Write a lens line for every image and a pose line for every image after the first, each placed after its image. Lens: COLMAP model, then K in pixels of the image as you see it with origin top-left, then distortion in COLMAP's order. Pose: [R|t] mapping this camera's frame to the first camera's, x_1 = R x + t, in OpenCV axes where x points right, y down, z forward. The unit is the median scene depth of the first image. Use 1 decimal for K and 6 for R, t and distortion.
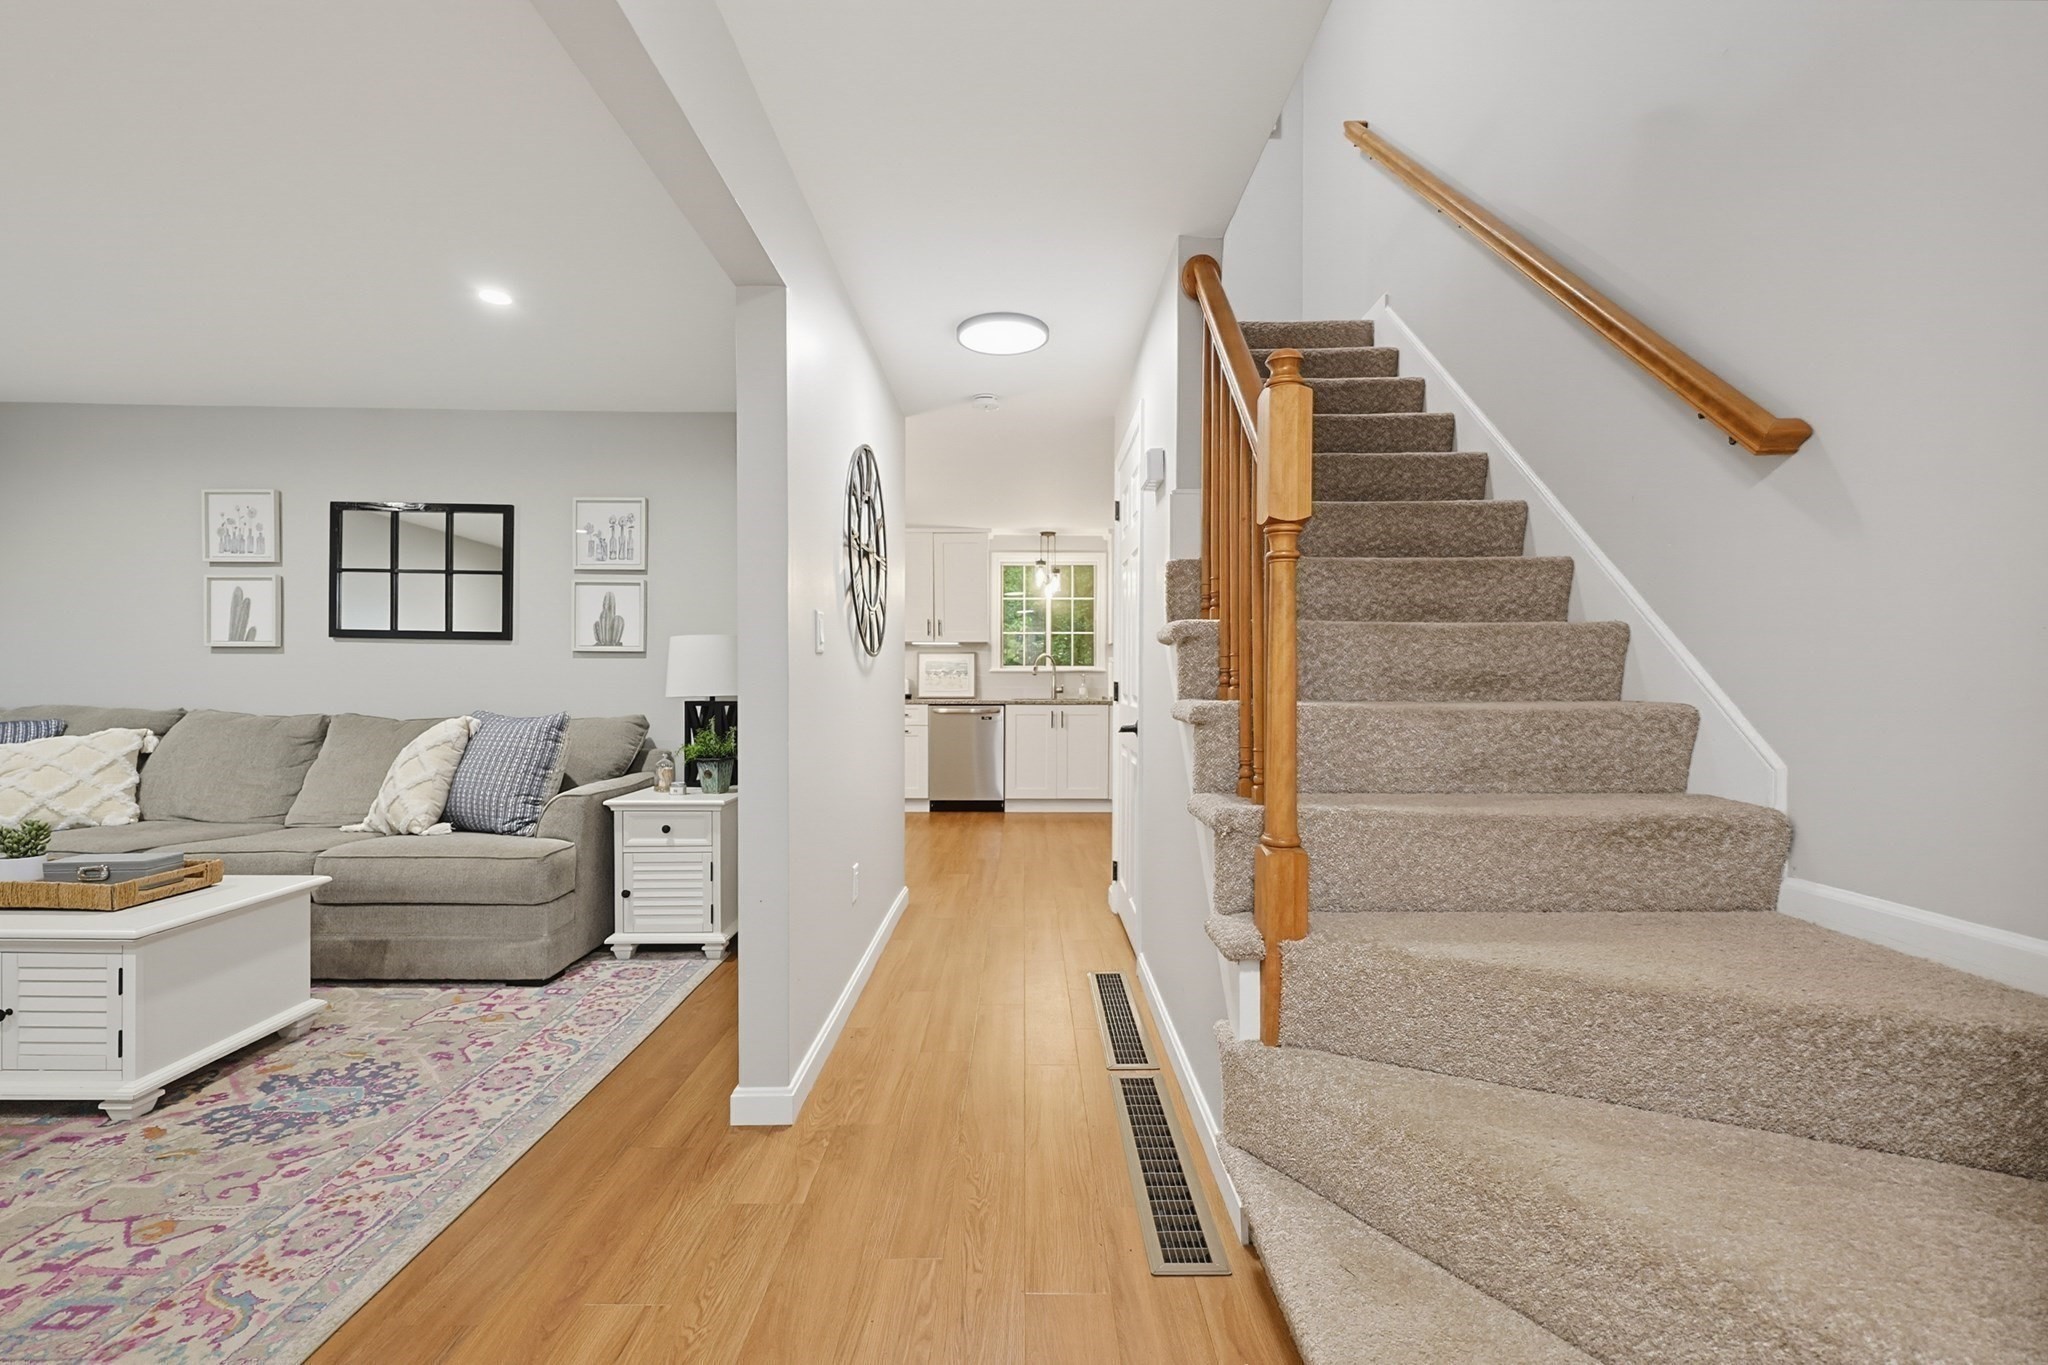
lens RADIAL K [[881.2, 0, 1033.5], [0, 881.2, 692.8], [0, 0, 1]] dist [-0.000701, 0.000250]
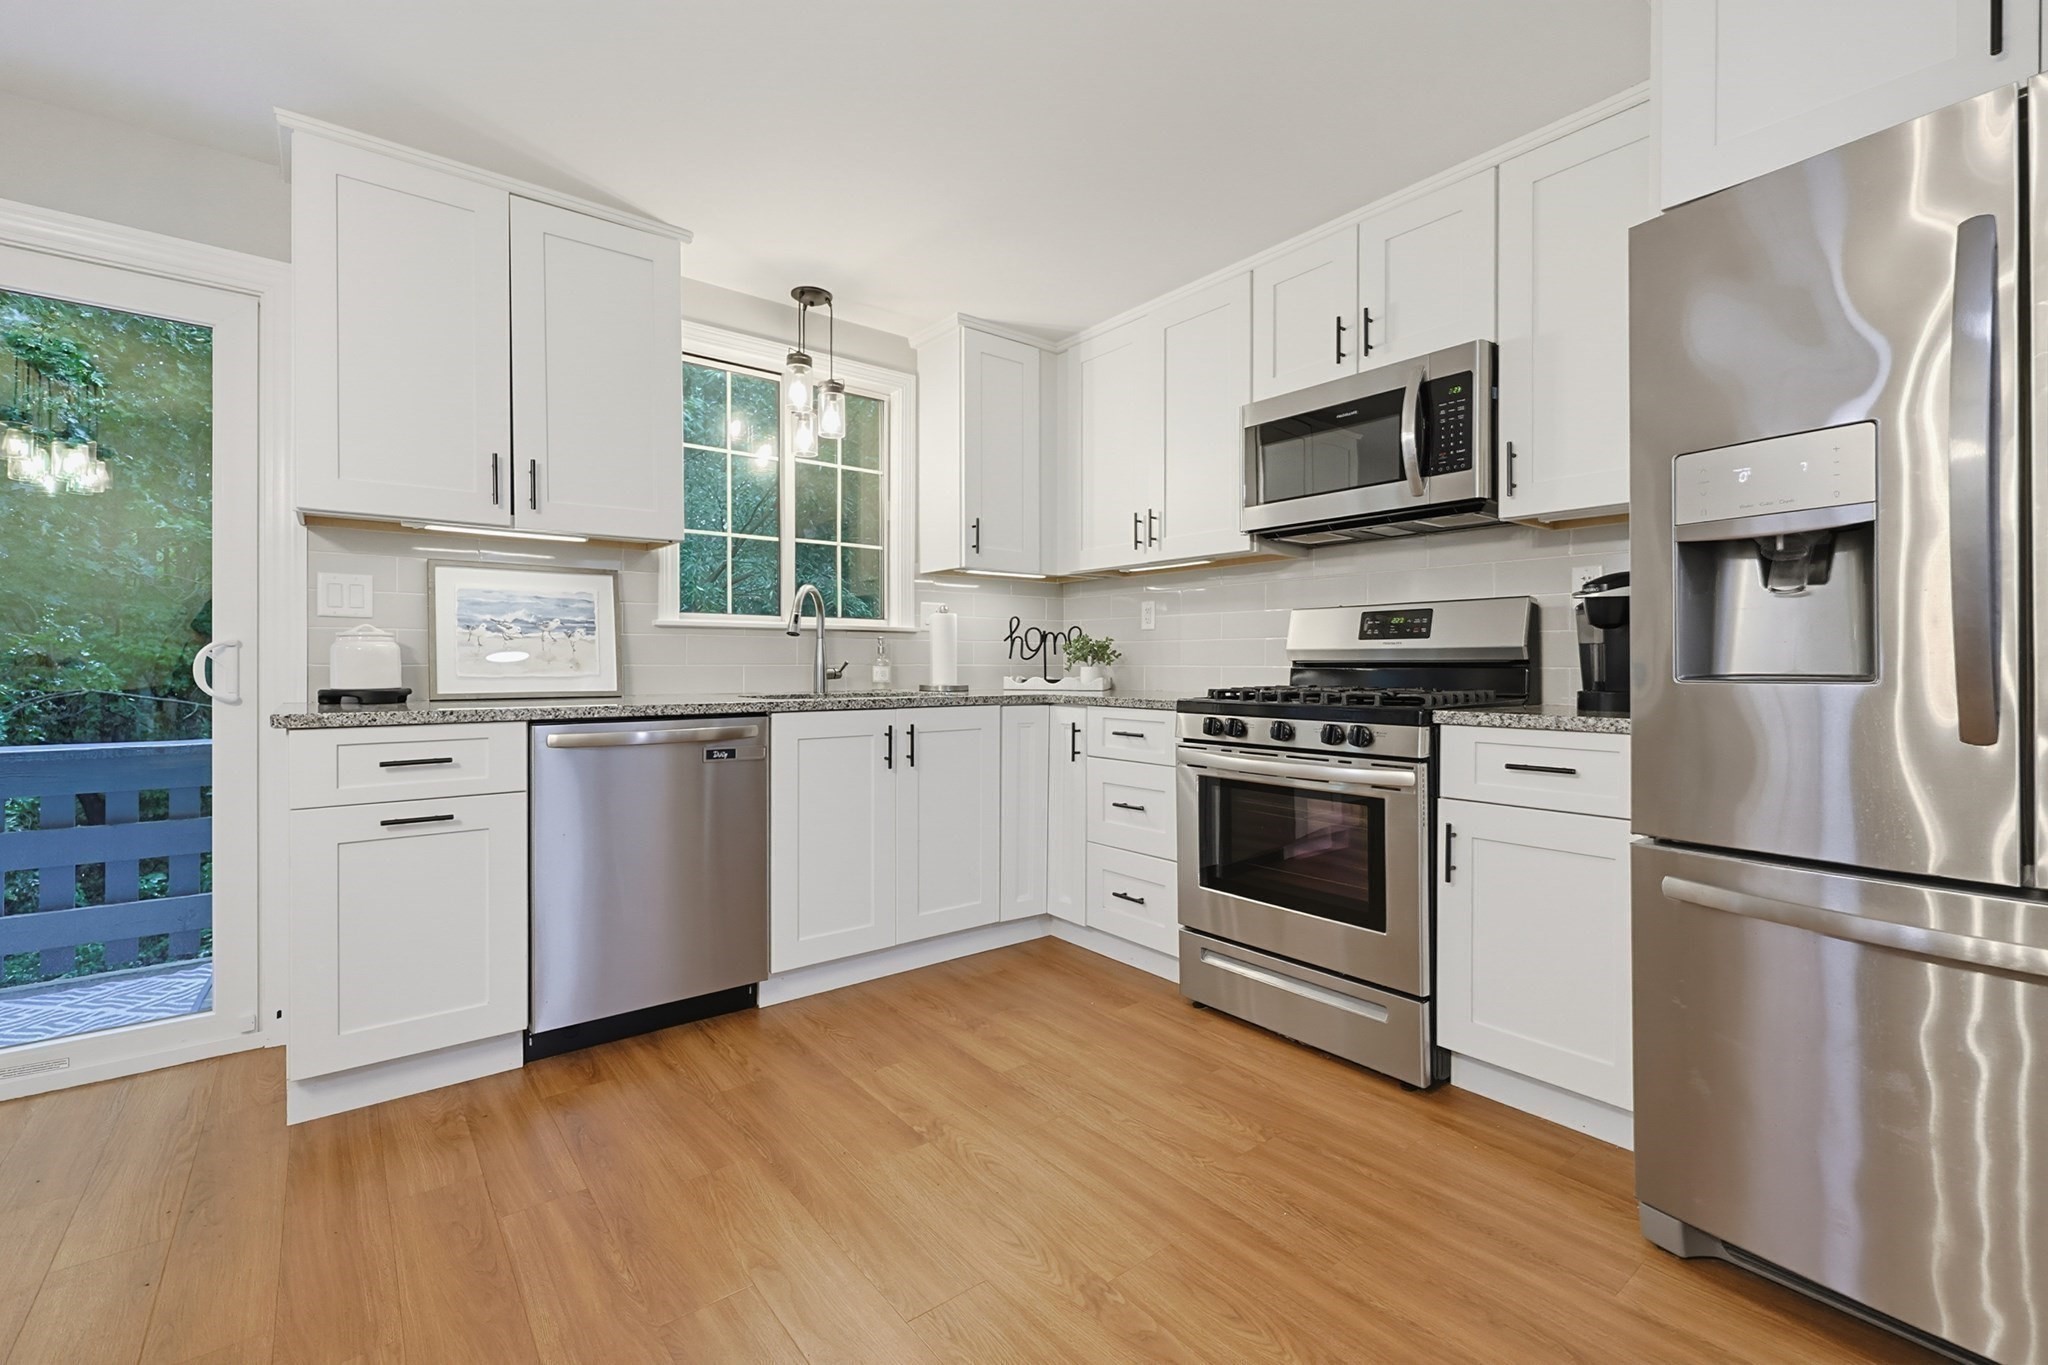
lens RADIAL K [[881.2, 0, 1032.6], [0, 881.2, 668.1], [0, 0, 1]] dist [-0.000701, 0.000250]
pose [[0.785070, -0.004465, 0.619391, -0.158892], [0.007774, 0.999966, -0.002646, -0.003186], [-0.619359, 0.006892, 0.785078, 0.604213]]
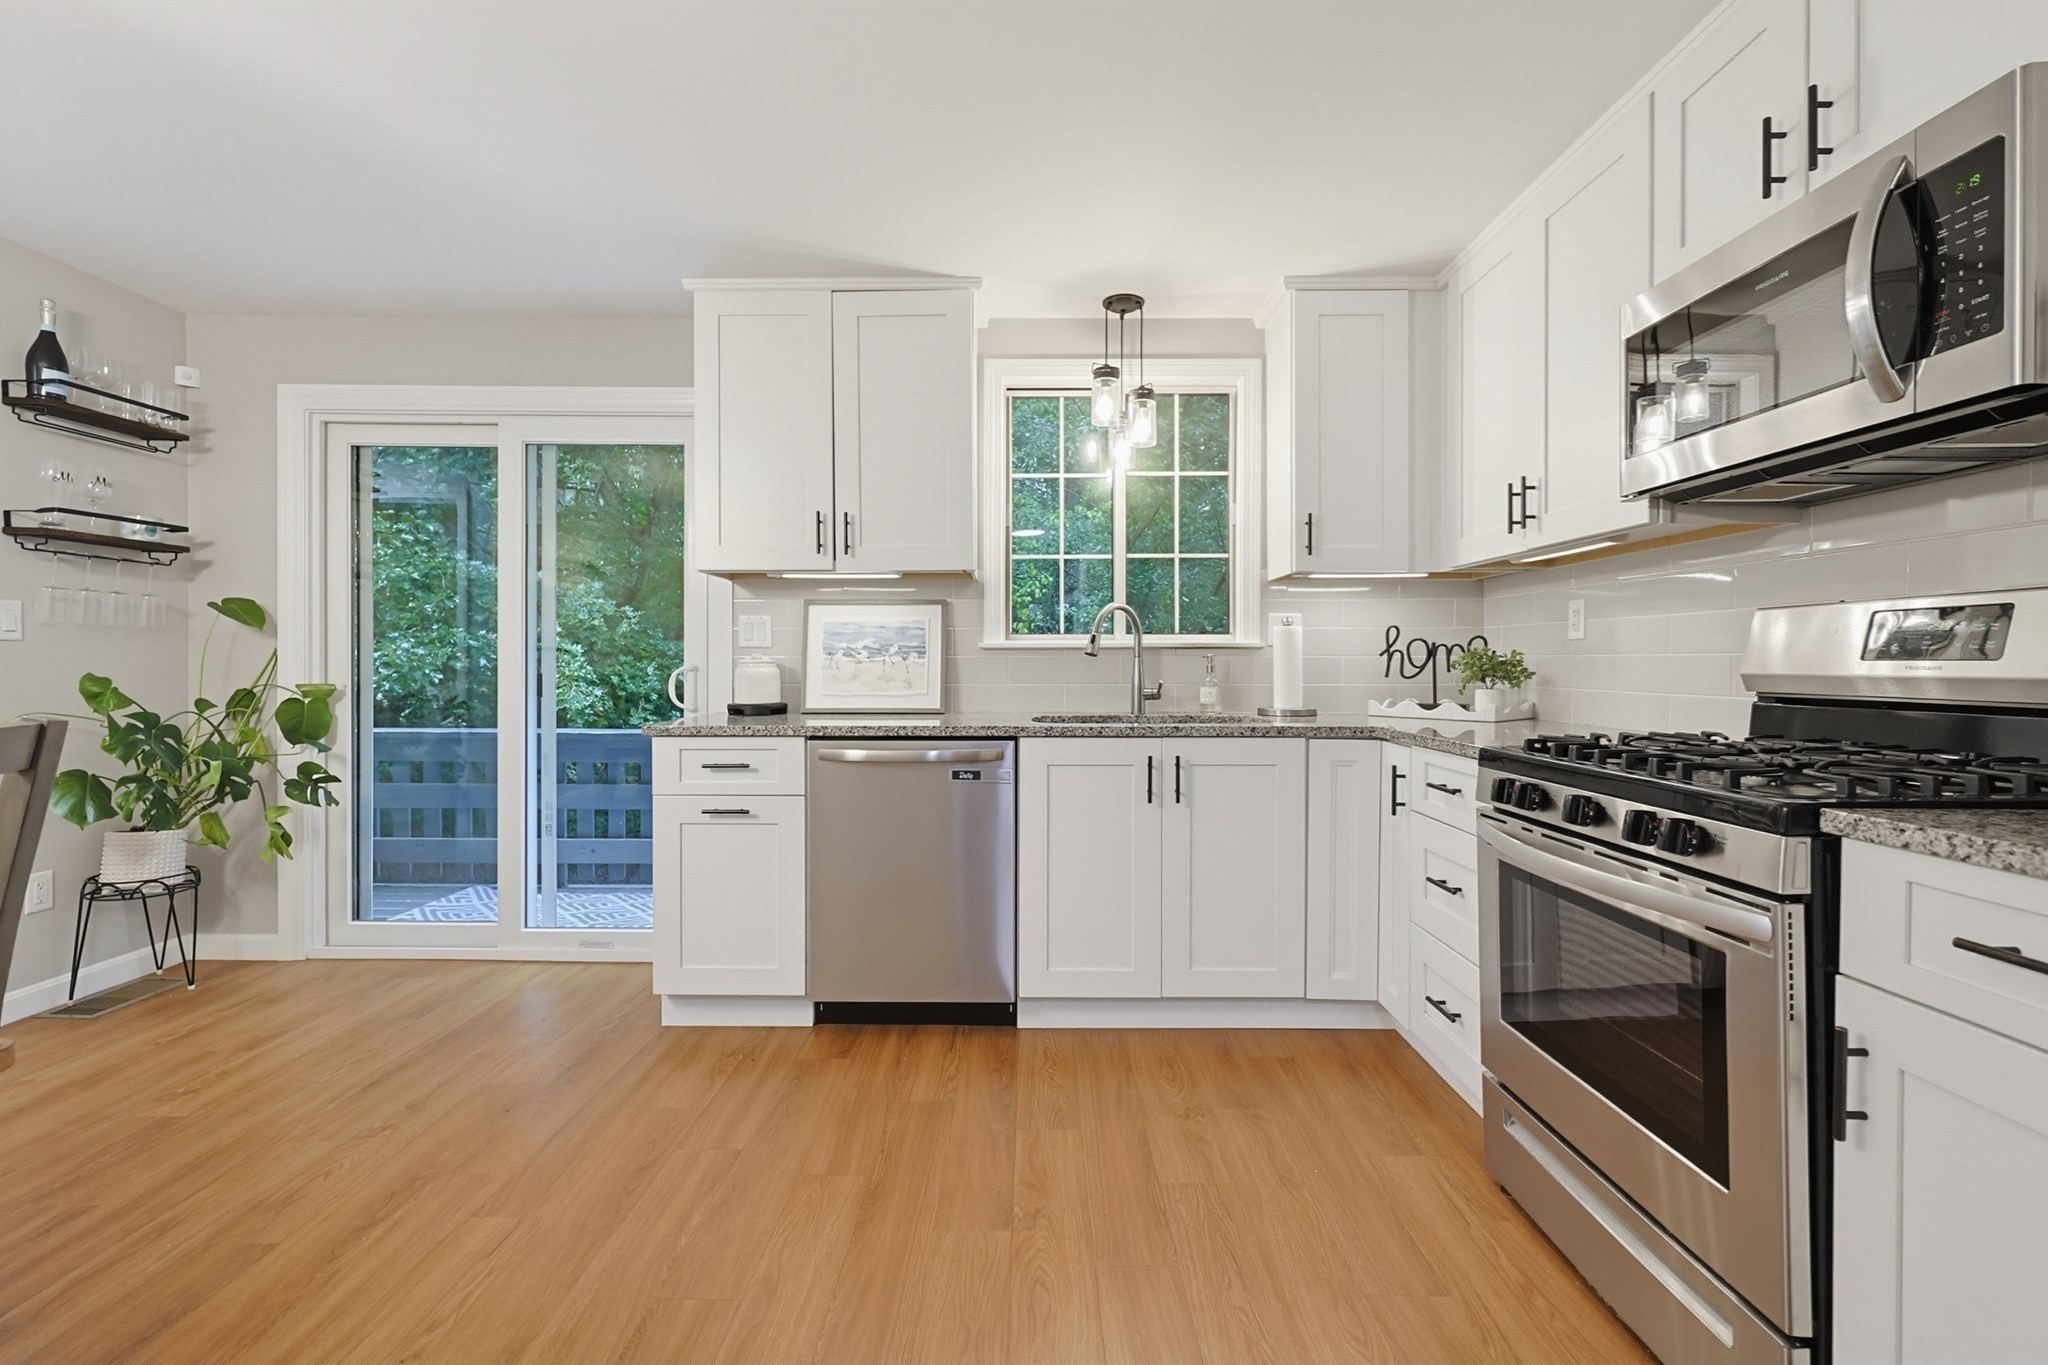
lens RADIAL K [[881.2, 0, 1020.8], [0, 881.2, 667.5], [0, 0, 1]] dist [-0.000701, 0.000250]
pose [[0.999774, -0.001870, -0.021184, -0.021773], [0.001748, 0.999982, -0.005781, -0.012422], [0.021194, 0.005743, 0.999759, 0.593068]]
